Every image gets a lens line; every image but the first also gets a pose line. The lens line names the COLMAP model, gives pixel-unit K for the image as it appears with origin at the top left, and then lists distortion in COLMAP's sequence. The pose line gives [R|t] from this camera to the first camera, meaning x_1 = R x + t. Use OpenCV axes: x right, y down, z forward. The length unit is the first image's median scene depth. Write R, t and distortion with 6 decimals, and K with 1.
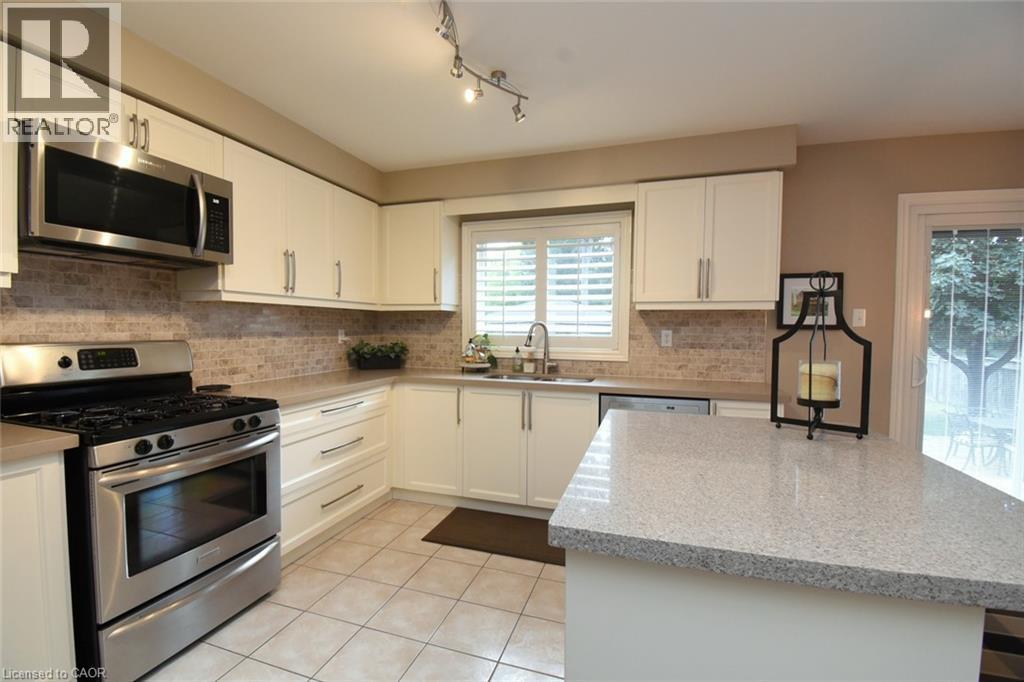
lens RADIAL K [[447.5, 0, 500.4], [0, 447.5, 342.1], [0, 0, 1]] dist [0.013929, -0.020925]
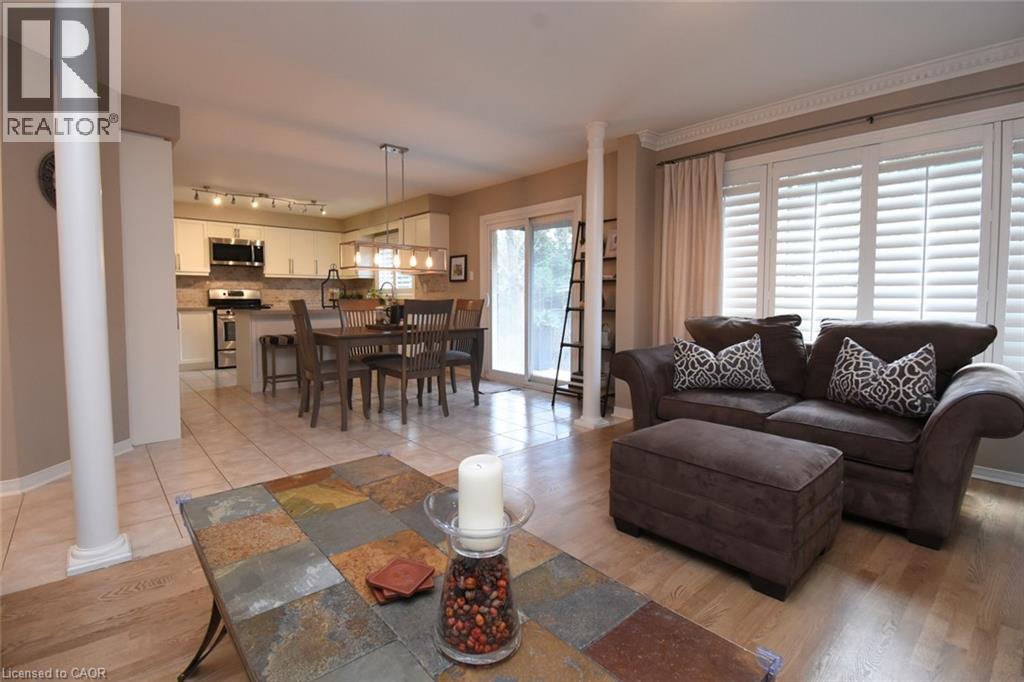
lens RADIAL K [[477.8, 0, 478.2], [0, 477.8, 322.9], [0, 0, 1]] dist [0.003213, -0.010975]
pose [[0.845528, 0.020705, -0.533530, 2.401534], [-0.010407, 0.999697, 0.022303, 0.138145], [0.533830, -0.013305, 0.845487, -1.047074]]
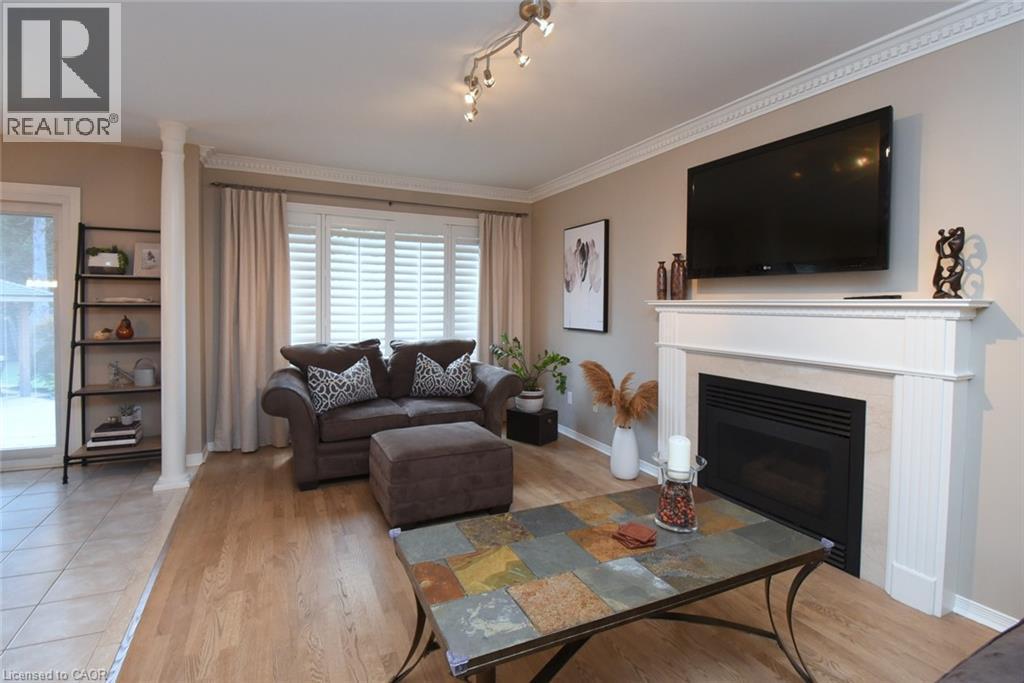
lens RADIAL K [[488.5, 0, 508.5], [0, 488.5, 307.6], [0, 0, 1]] dist [0.000729, -0.000047]
pose [[0.721038, -0.006253, 0.692867, 1.577790], [0.018154, 0.999786, -0.009870, 0.051575], [-0.692658, 0.019695, 0.720997, -1.118292]]
